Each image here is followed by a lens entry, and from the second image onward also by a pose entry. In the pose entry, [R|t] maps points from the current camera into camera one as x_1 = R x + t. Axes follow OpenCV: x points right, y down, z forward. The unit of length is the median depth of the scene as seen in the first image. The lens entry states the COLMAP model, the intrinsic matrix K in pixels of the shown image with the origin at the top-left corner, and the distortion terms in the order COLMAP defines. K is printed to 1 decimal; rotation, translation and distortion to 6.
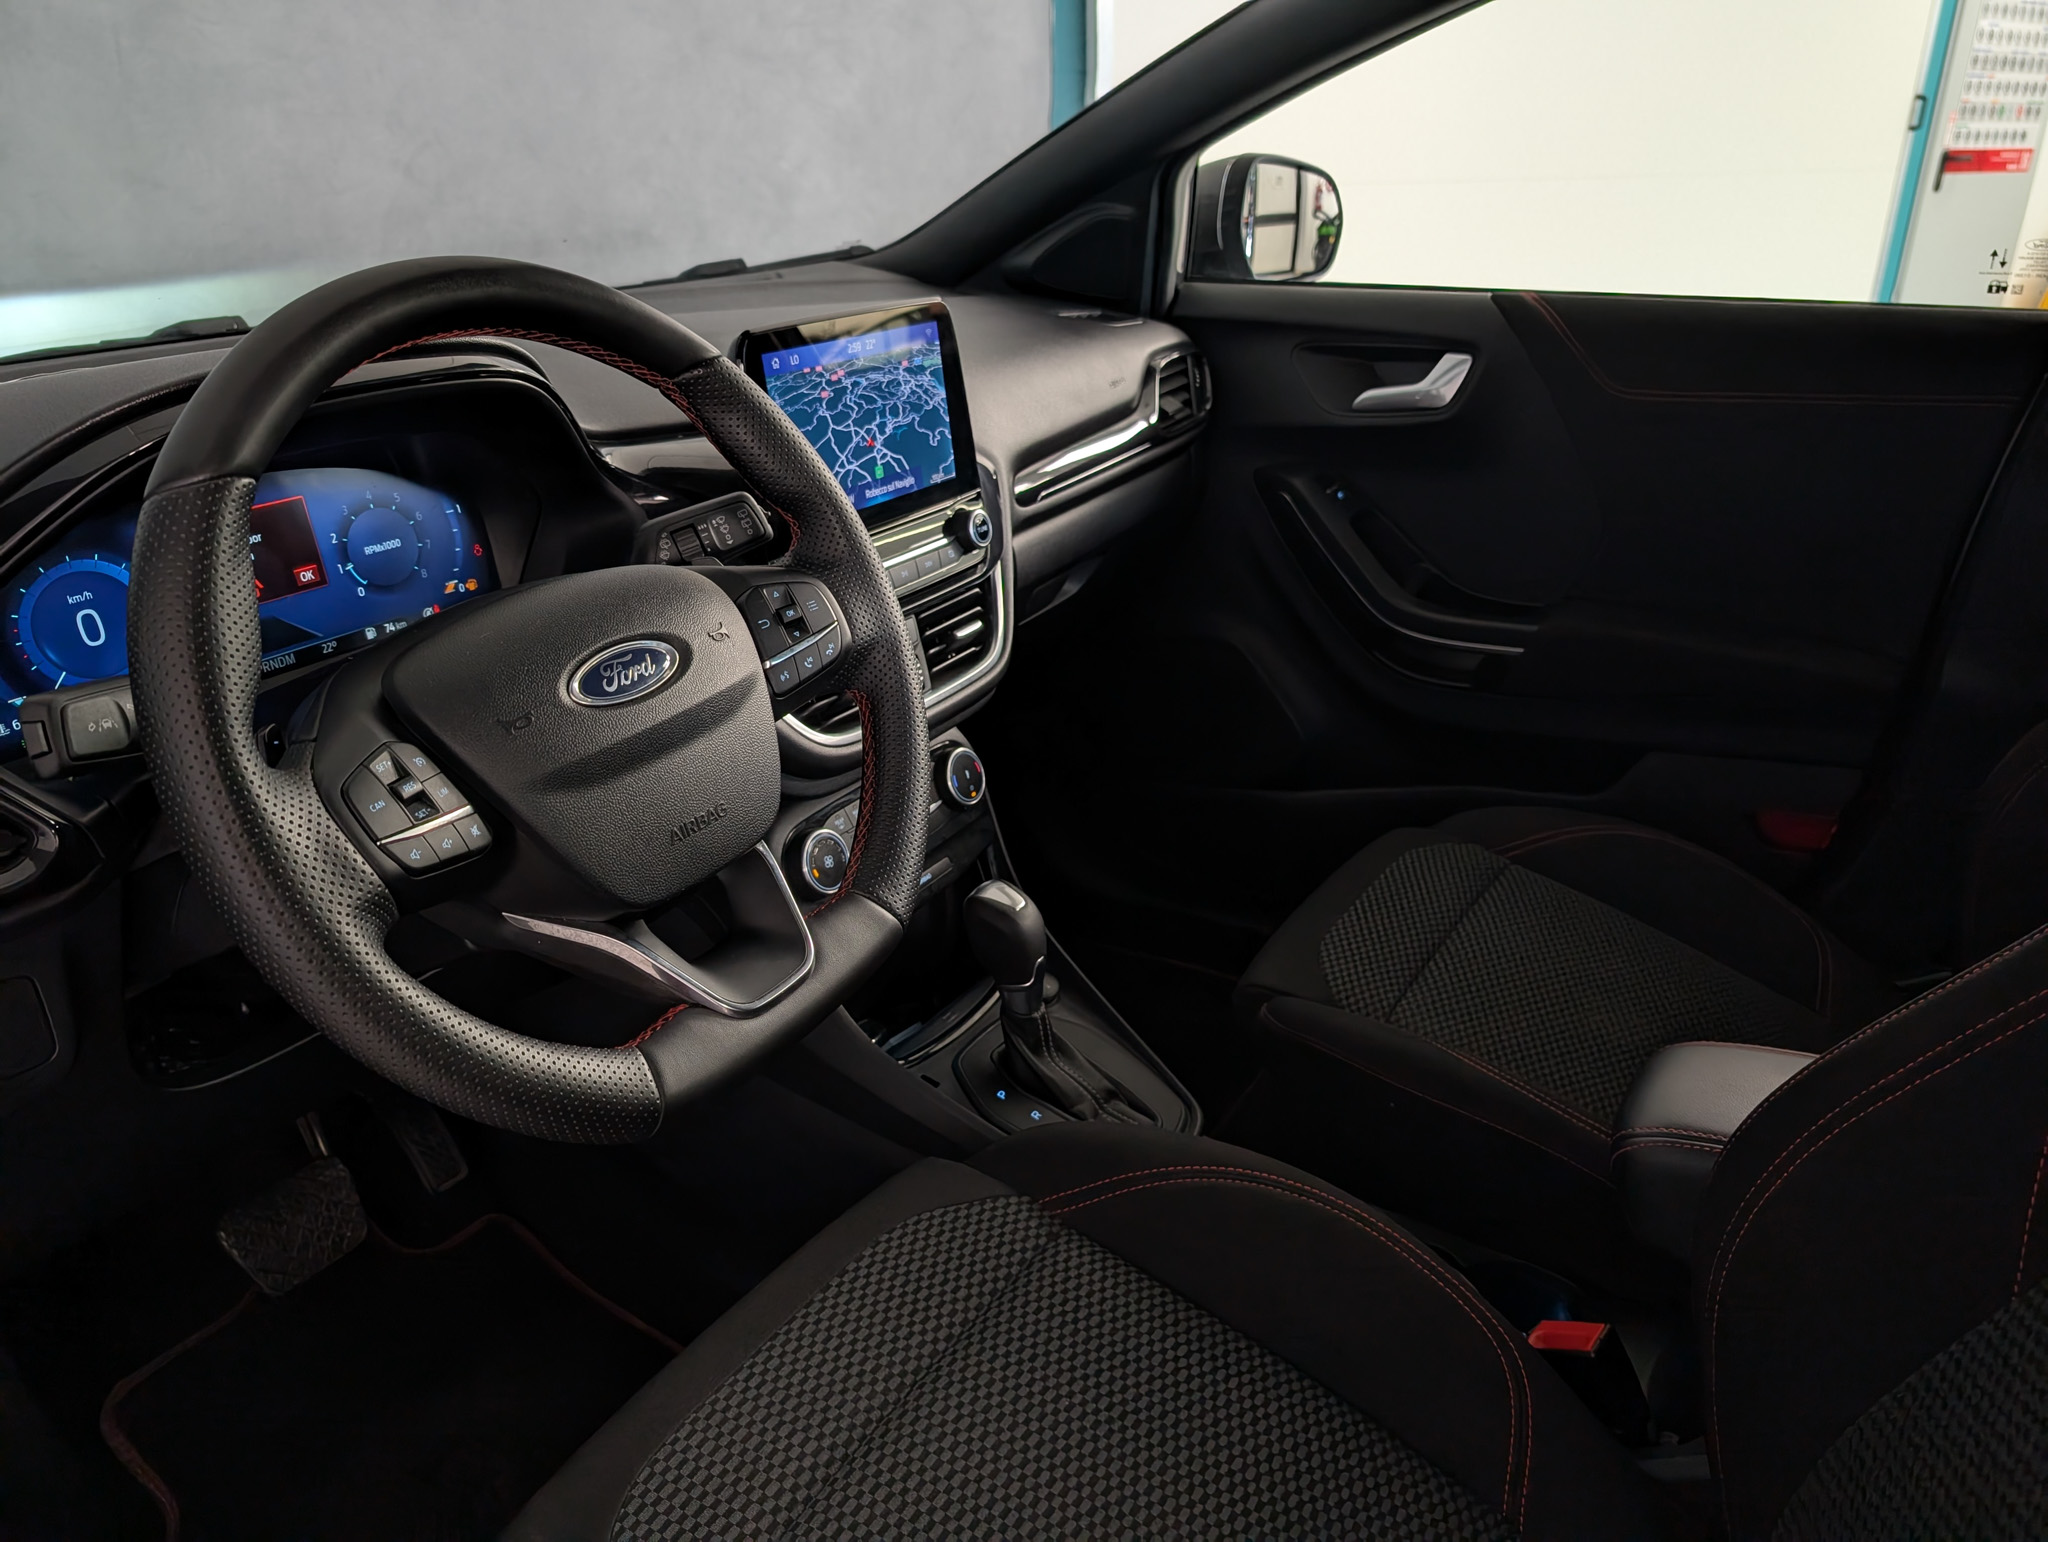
lens RADIAL K [[1525.3, 0, 1029.9], [0, 1525.3, 760.5], [0, 0, 1]] dist [-0.002769, -0.000122]
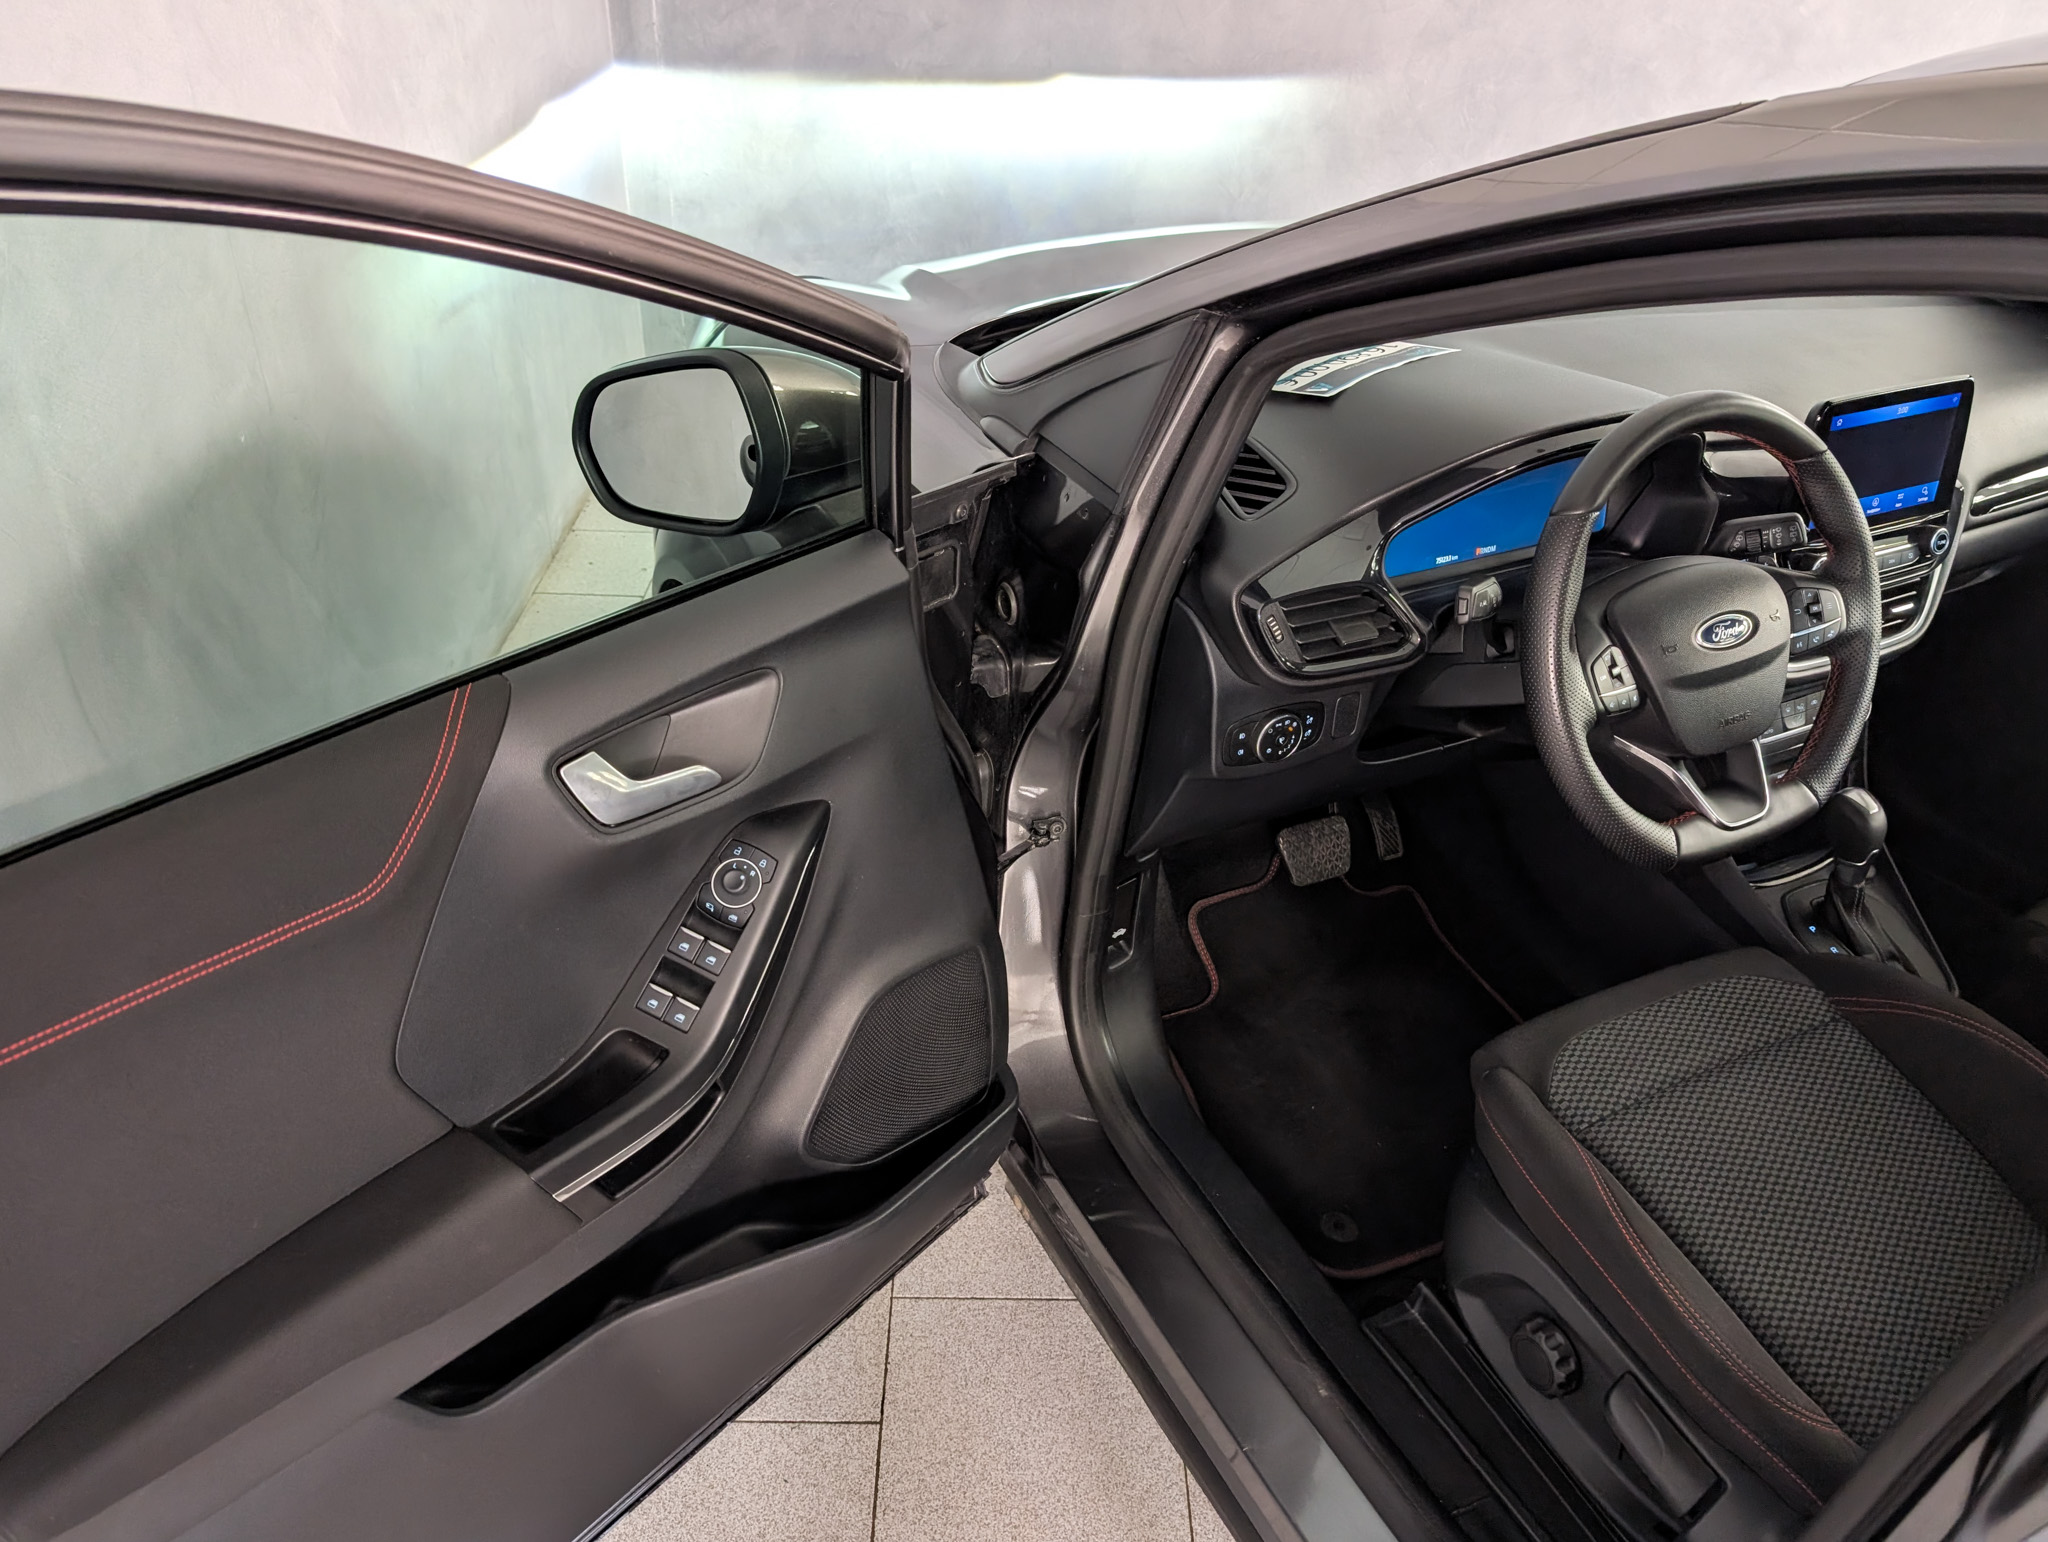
lens RADIAL K [[1525.3, 0, 1029.9], [0, 1525.3, 760.5], [0, 0, 1]] dist [-0.002769, -0.000122]
pose [[0.853201, 0.311893, -0.418056, -0.135881], [-0.243410, 0.946977, 0.209728, -0.076357], [0.461302, -0.077181, 0.883880, -0.849823]]
